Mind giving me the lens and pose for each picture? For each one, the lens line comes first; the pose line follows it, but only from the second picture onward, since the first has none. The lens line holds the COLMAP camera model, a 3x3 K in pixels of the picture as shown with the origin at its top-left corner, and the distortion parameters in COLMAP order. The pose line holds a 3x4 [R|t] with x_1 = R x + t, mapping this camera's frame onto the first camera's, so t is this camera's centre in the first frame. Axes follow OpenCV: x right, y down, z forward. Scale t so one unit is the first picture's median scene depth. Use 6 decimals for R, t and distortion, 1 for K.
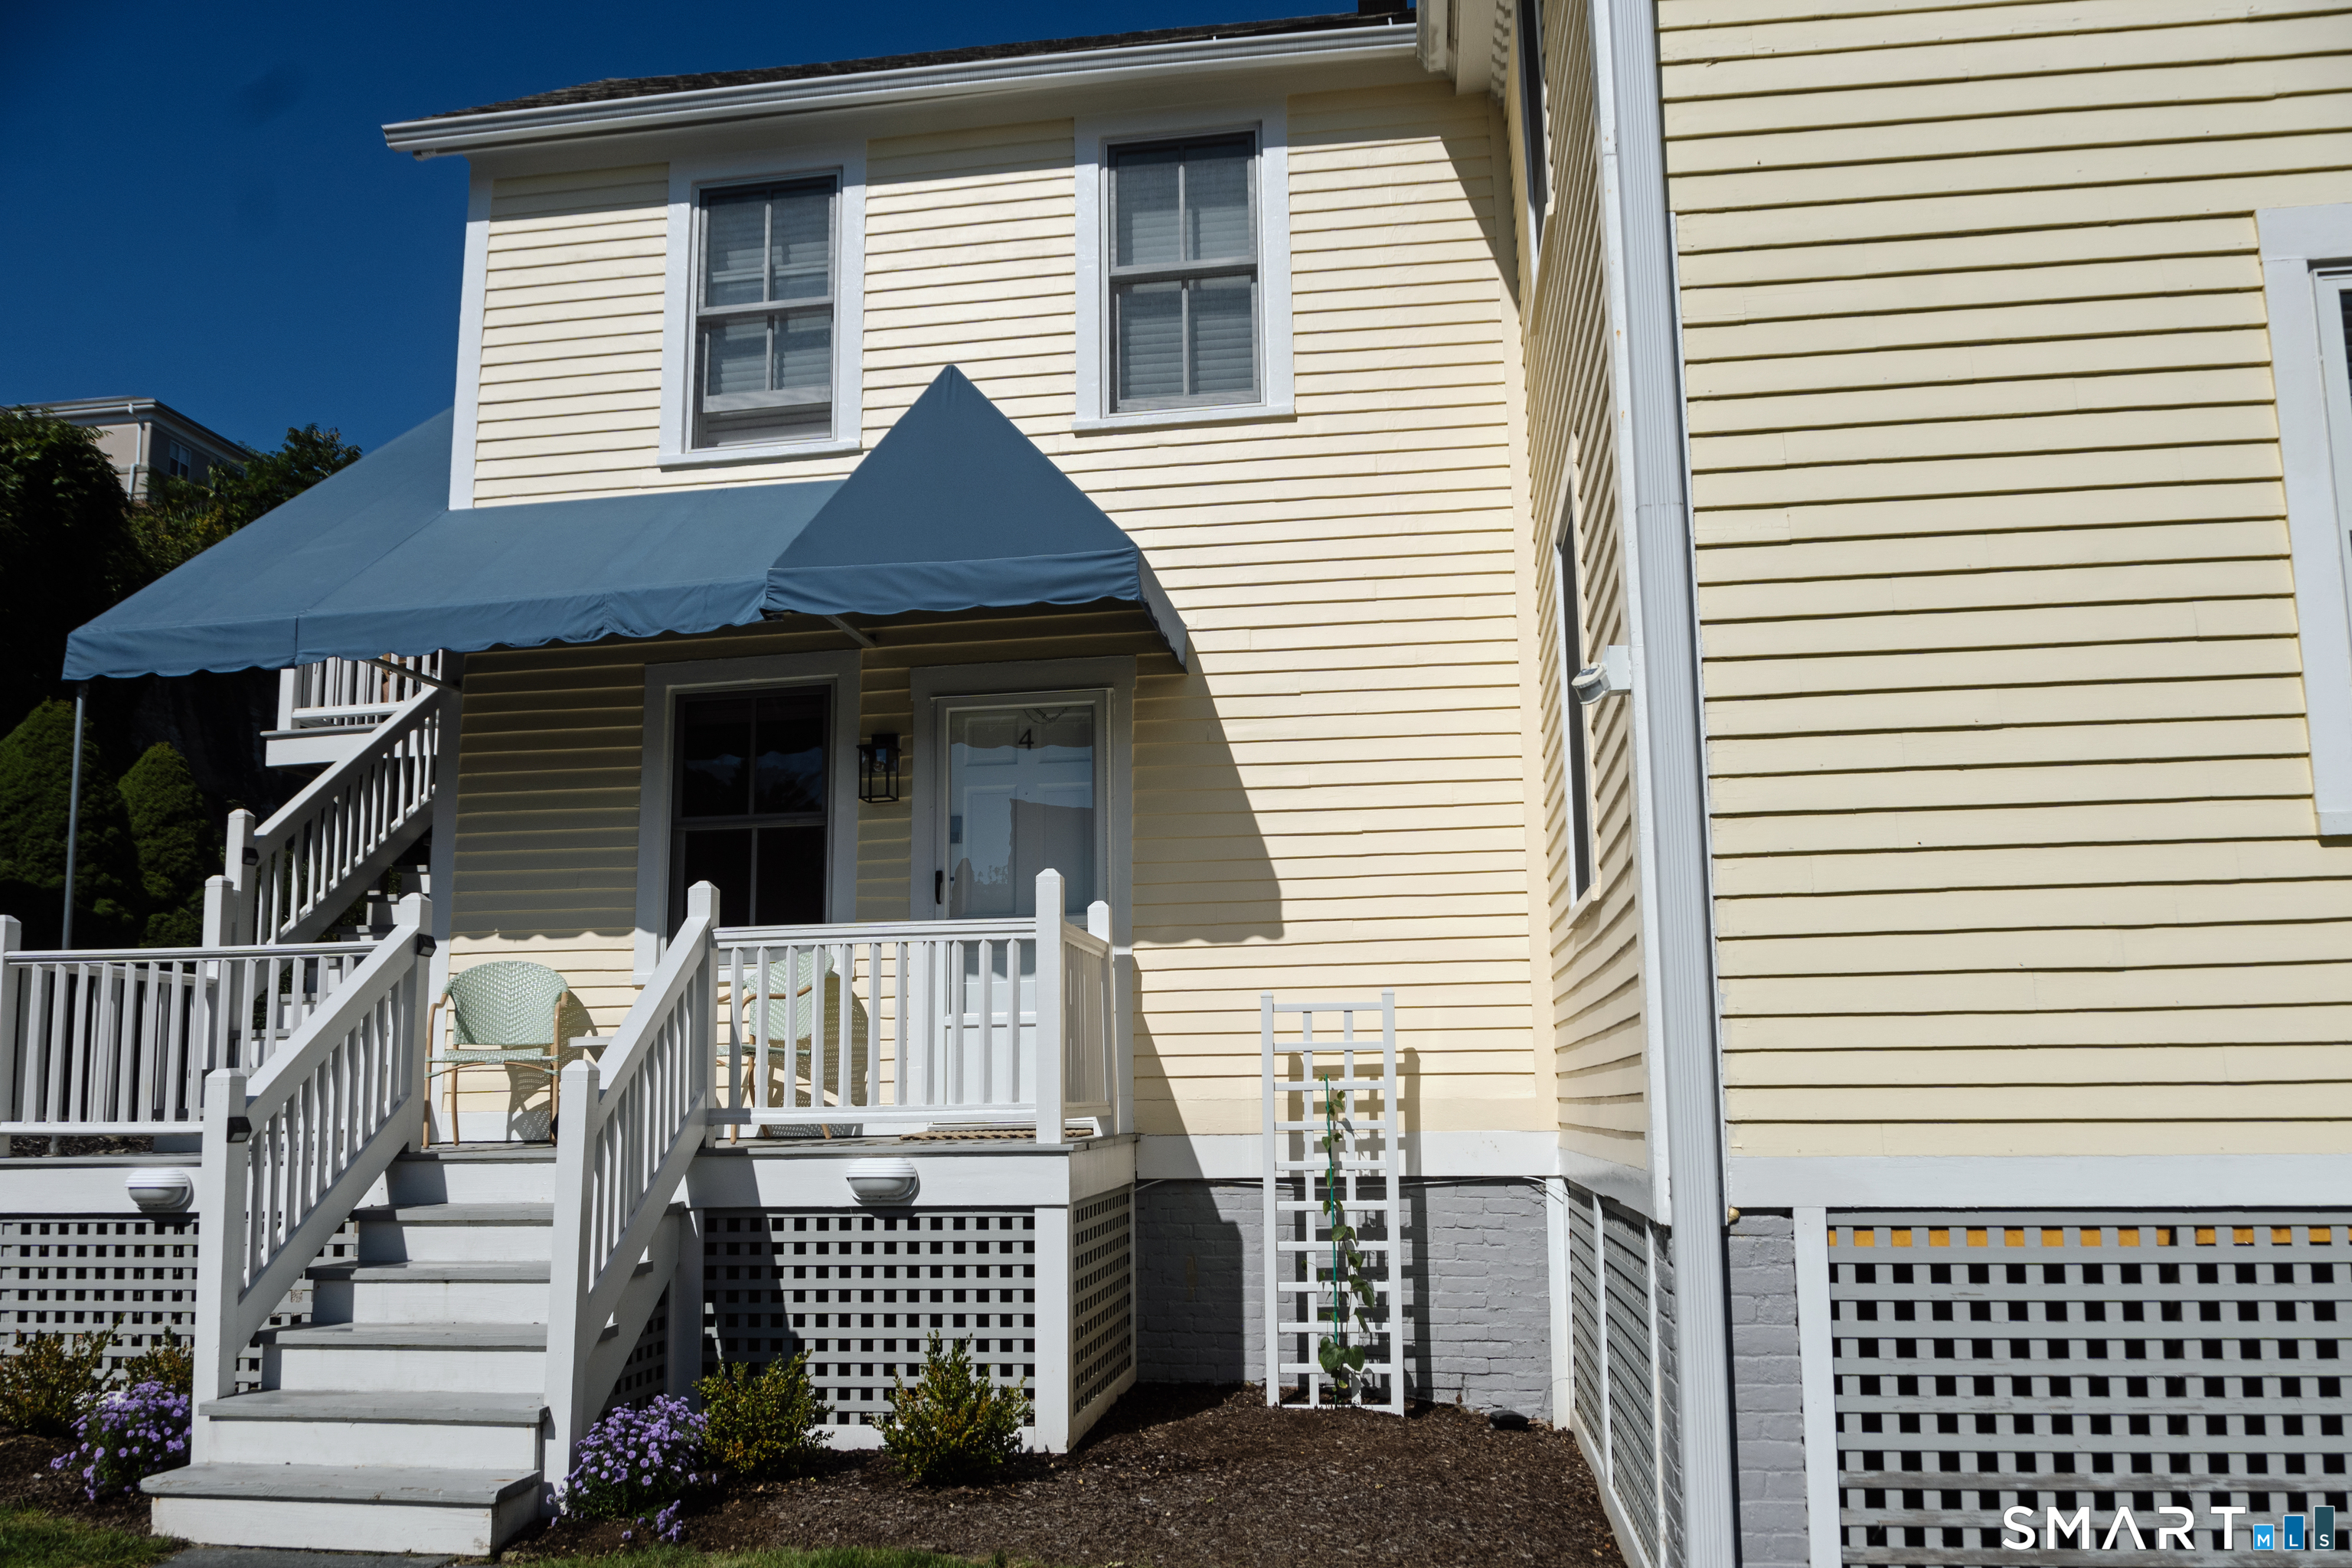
lens RADIAL K [[1823.7, 0, 1134.6], [0, 1823.7, 798.9], [0, 0, 1]] dist [-0.031565, -0.015049]
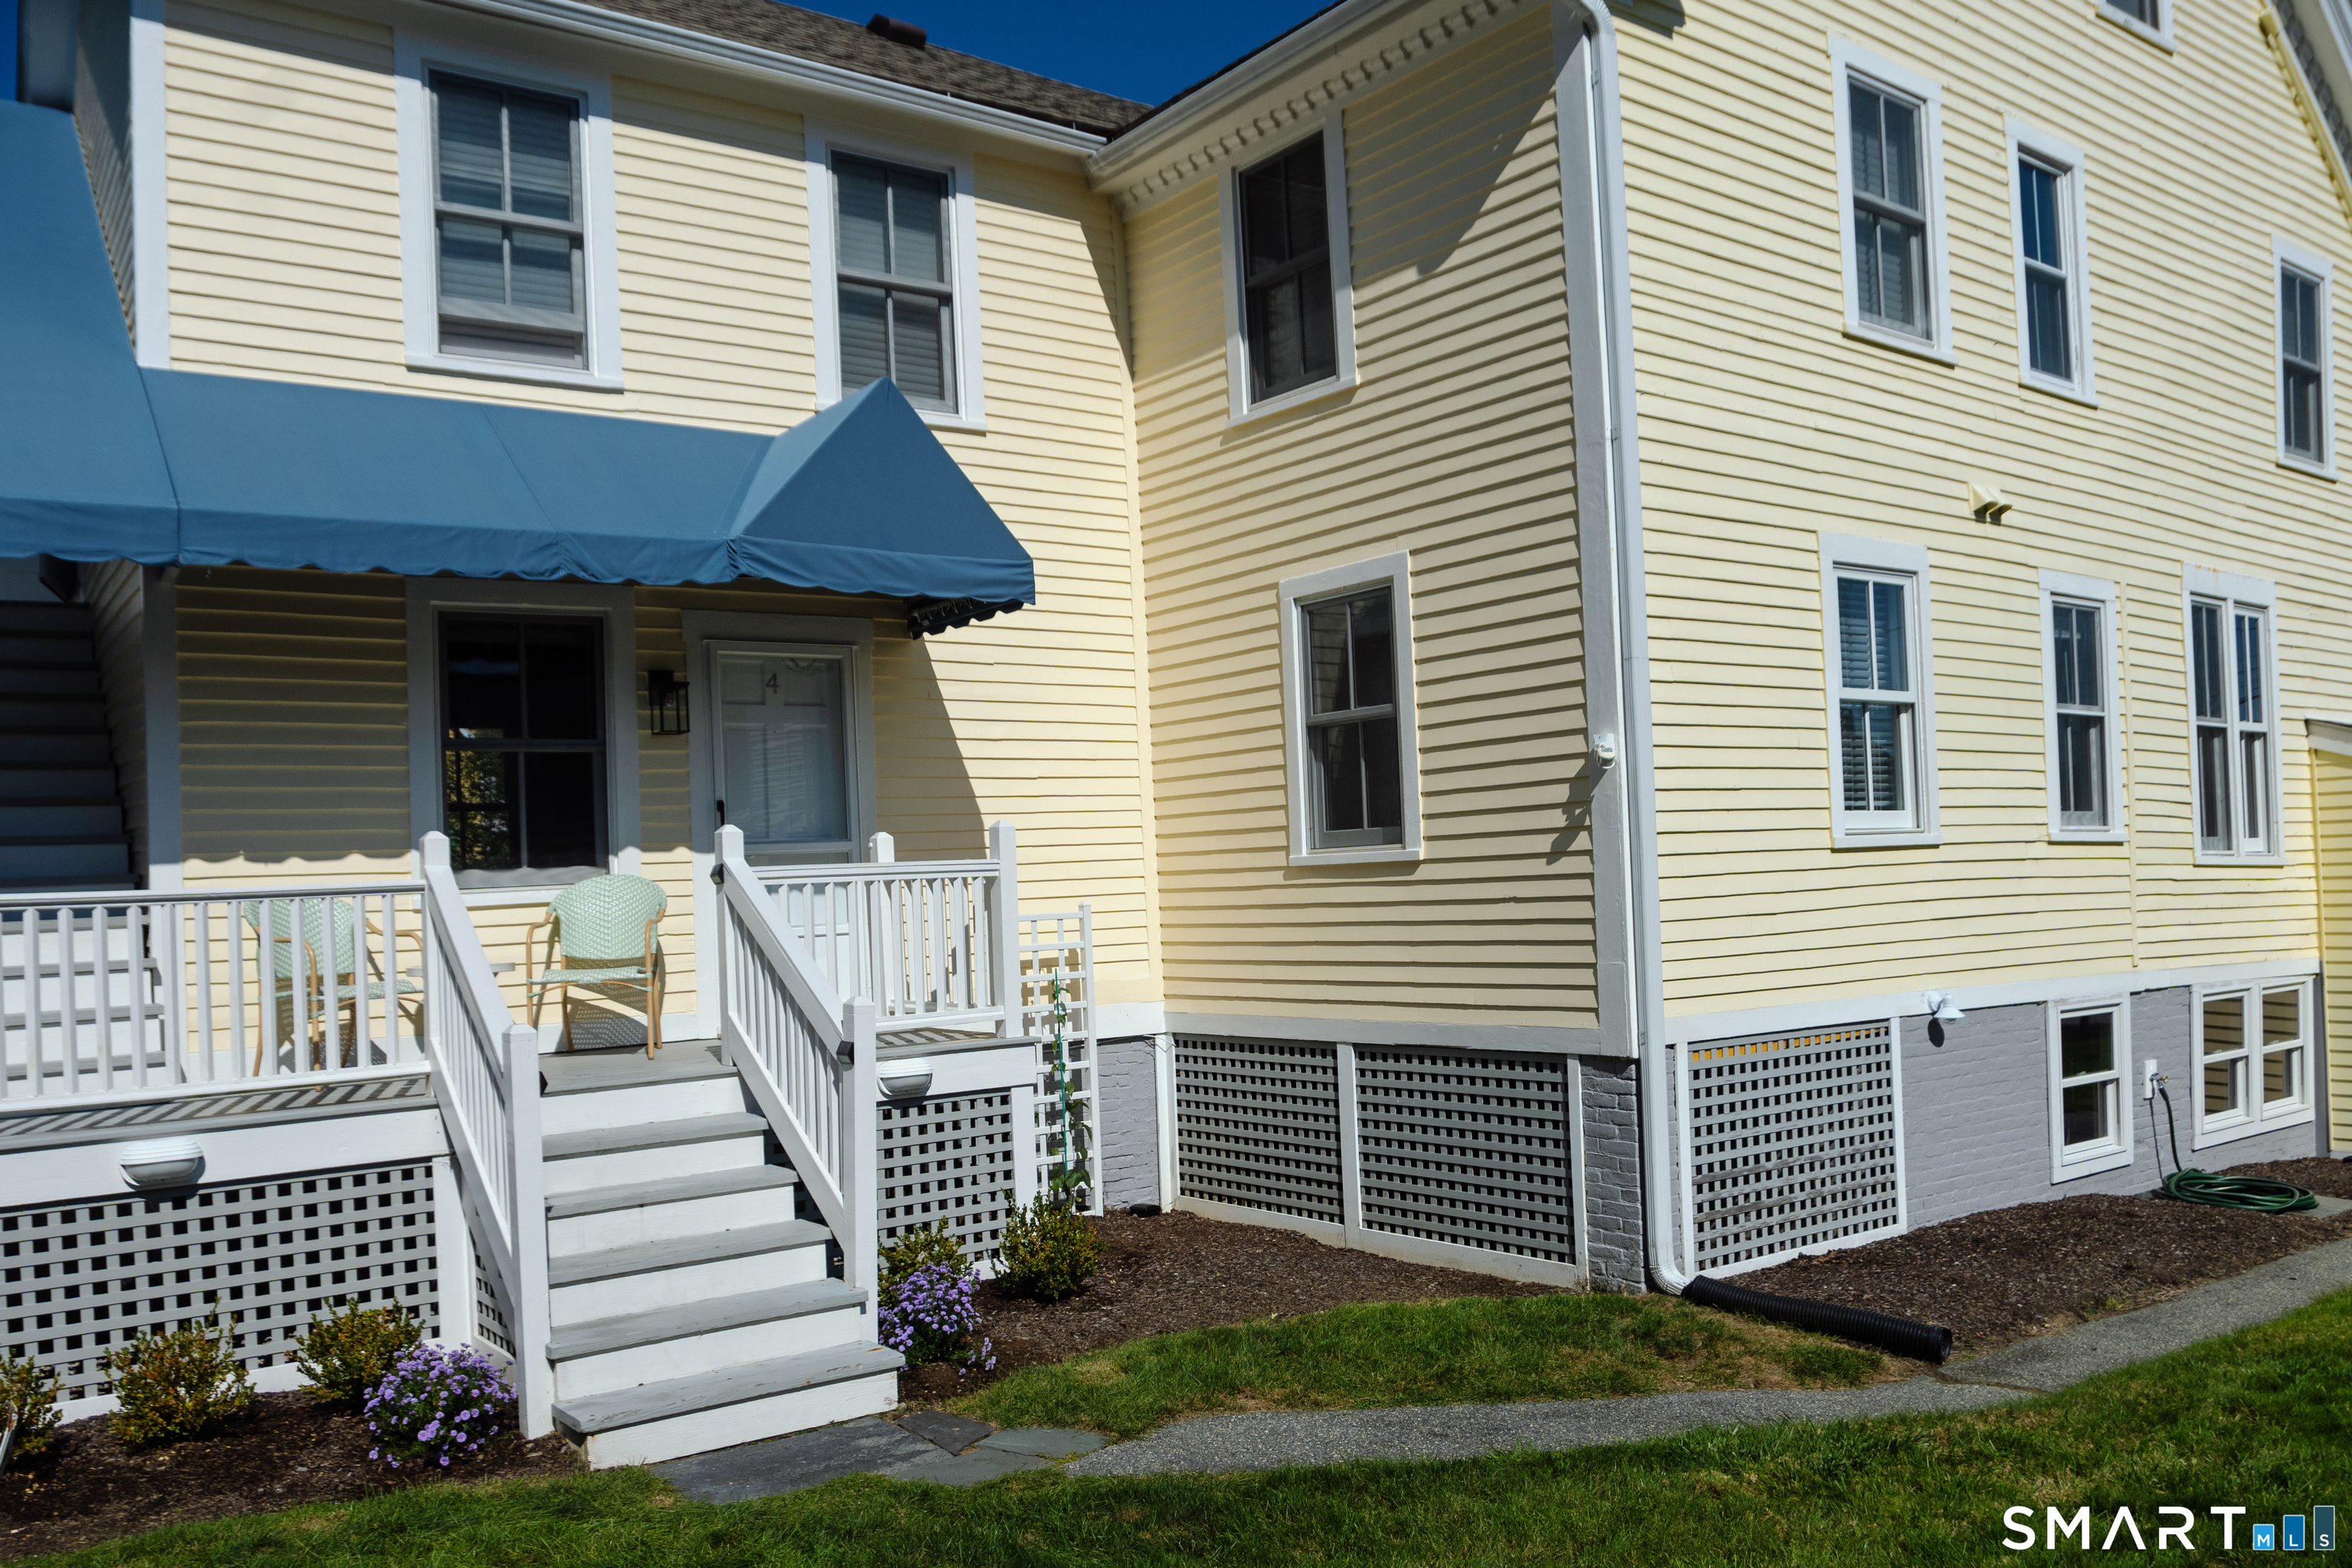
lens RADIAL K [[1823.7, 0, 1134.6], [0, 1823.7, 798.9], [0, 0, 1]] dist [-0.031565, -0.015049]
pose [[0.715641, 0.016680, 0.698269, -0.754066], [-0.081614, 0.994864, 0.059880, -0.051798], [-0.693684, -0.099841, 0.713326, 0.039838]]
